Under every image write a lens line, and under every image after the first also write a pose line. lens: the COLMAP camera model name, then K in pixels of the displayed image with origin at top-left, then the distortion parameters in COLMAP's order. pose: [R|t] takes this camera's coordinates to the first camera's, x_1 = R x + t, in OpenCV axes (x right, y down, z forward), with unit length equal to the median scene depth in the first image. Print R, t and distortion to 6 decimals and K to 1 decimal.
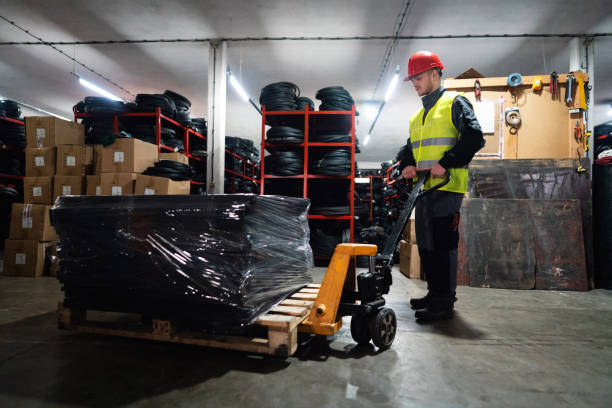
lens RADIAL K [[407.6, 0, 303.5], [0, 407.6, 204.8], [0, 0, 1]] dist [-0.012479, 0.013881]
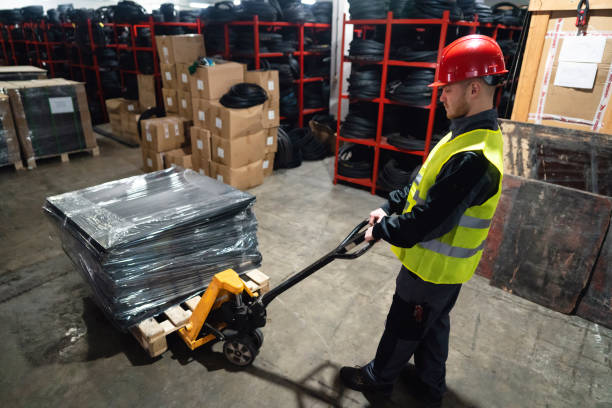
lens RADIAL K [[407.6, 0, 307.3], [0, 407.6, 206.4], [0, 0, 1]] dist [-0.012479, 0.013881]
pose [[0.838830, 0.210503, -0.502049, 0.361545], [0.010239, 0.915953, 0.401155, -0.216275], [0.544297, -0.341641, 0.766173, 0.152325]]
